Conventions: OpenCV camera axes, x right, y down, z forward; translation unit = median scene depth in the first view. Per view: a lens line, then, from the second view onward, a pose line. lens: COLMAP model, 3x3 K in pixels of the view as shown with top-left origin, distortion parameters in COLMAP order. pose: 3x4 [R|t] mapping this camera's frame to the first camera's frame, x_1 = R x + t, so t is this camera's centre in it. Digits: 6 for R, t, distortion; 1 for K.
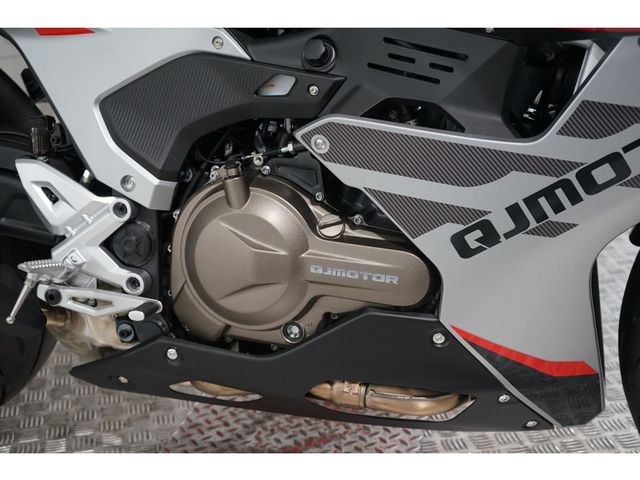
lens RADIAL K [[929.1, 0, 322.4], [0, 929.1, 242.4], [0, 0, 1]] dist [-0.025077, 0.000000]
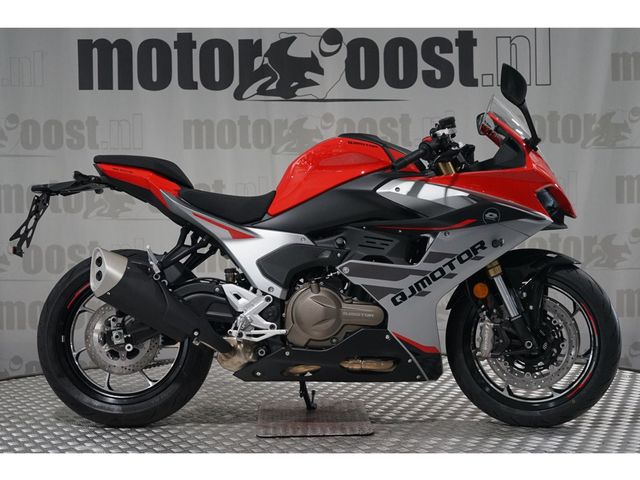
lens RADIAL K [[1214.2, 0, 319.1], [0, 1214.2, 239.1], [0, 0, 1]] dist [0.009850, 0.000000]
pose [[0.966534, 0.010470, 0.256324, -1.086333], [0.072256, 0.947604, -0.311167, 1.007566], [-0.246151, 0.319275, 0.915136, -2.583200]]
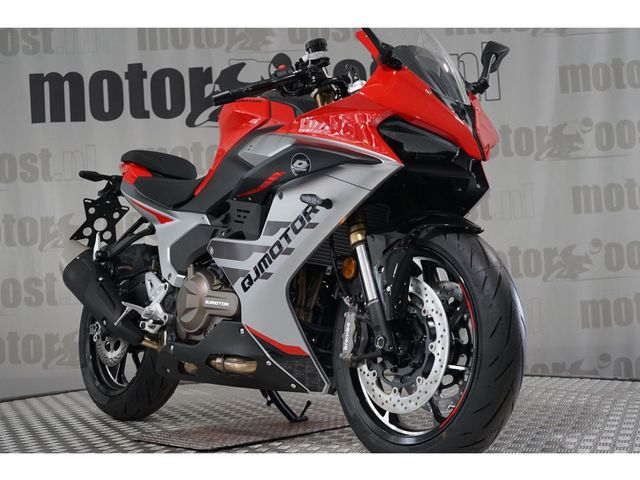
lens RADIAL K [[929.1, 0, 318.2], [0, 929.1, 241.2], [0, 0, 1]] dist [-0.025077, 0.000000]
pose [[0.833470, -0.032136, -0.551629, 1.619975], [-0.178593, 0.929059, -0.323965, 0.631361], [0.522908, 0.368532, 0.768604, -0.787658]]
